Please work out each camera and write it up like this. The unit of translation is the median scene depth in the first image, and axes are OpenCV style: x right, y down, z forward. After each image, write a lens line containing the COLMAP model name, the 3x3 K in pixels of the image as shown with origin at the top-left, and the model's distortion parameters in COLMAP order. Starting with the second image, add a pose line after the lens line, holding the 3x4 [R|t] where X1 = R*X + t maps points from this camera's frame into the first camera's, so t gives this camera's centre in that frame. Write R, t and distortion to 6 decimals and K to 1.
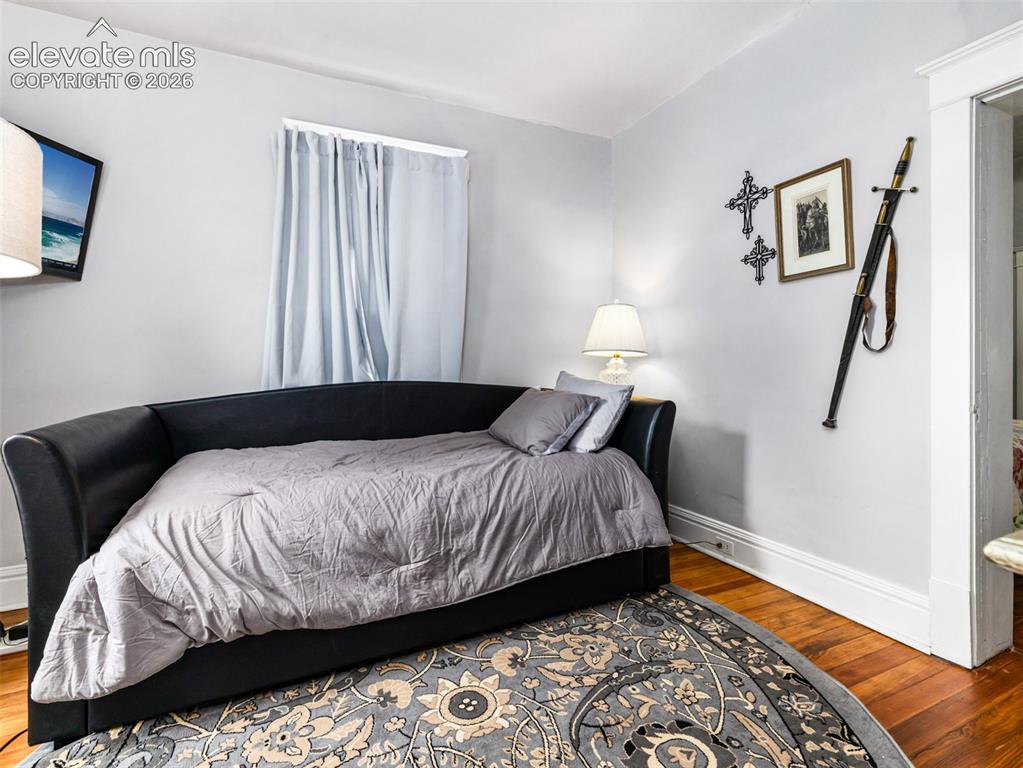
lens RADIAL K [[485.5, 0, 523.4], [0, 485.5, 364.4], [0, 0, 1]] dist [-0.002386, 0.000930]
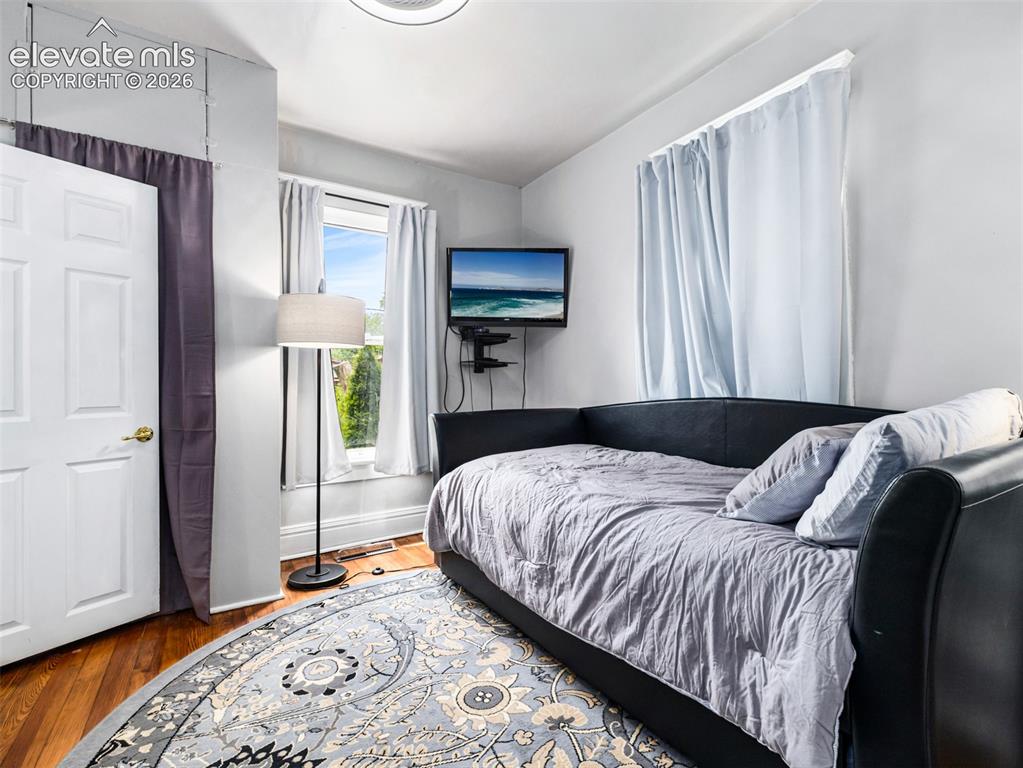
lens RADIAL K [[485.5, 0, 504.6], [0, 485.5, 381.7], [0, 0, 1]] dist [-0.002386, 0.000930]
pose [[0.113459, -0.000995, -0.993542, 0.783598], [0.010010, 0.999950, 0.000142, 0.003100], [0.993492, -0.009961, 0.113463, 0.761621]]
